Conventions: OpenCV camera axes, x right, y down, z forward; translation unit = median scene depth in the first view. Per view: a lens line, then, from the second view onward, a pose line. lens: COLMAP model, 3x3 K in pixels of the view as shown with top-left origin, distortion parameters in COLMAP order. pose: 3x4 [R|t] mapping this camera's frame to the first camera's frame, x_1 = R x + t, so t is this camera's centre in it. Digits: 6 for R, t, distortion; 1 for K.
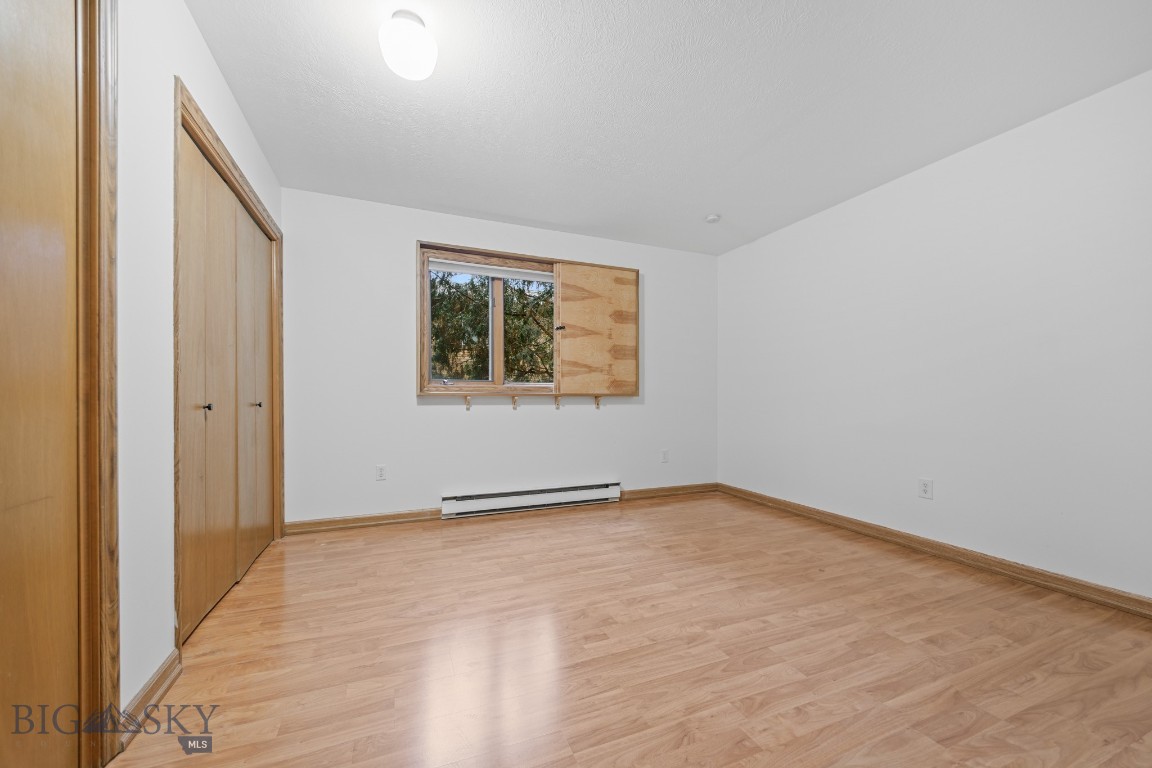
lens RADIAL K [[450.5, 0, 578.6], [0, 450.5, 411.3], [0, 0, 1]] dist [0.011614, -0.000392]
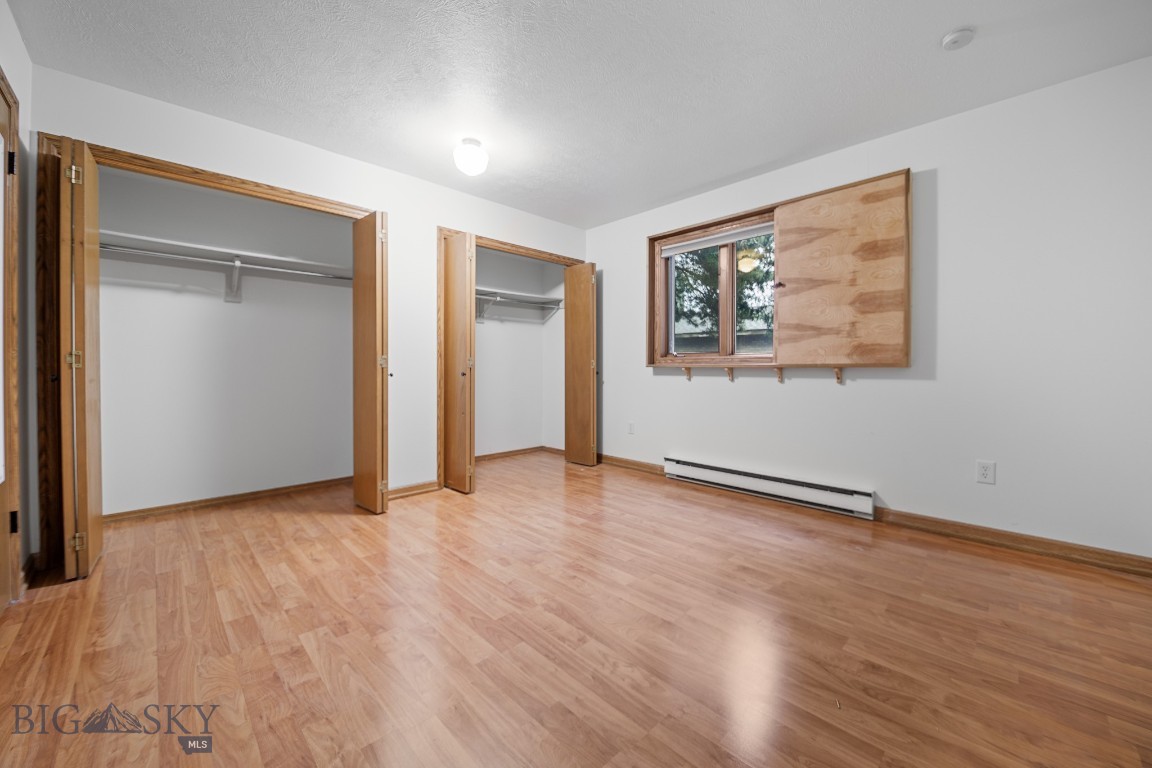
lens RADIAL K [[443.7, 0, 577.5], [0, 443.7, 390.7], [0, 0, 1]] dist [0.000587, -0.000017]
pose [[0.356795, 0.045682, -0.933065, 0.601154], [-0.032243, 0.998811, 0.036572, -0.008664], [0.933626, 0.017036, 0.357844, 0.367466]]
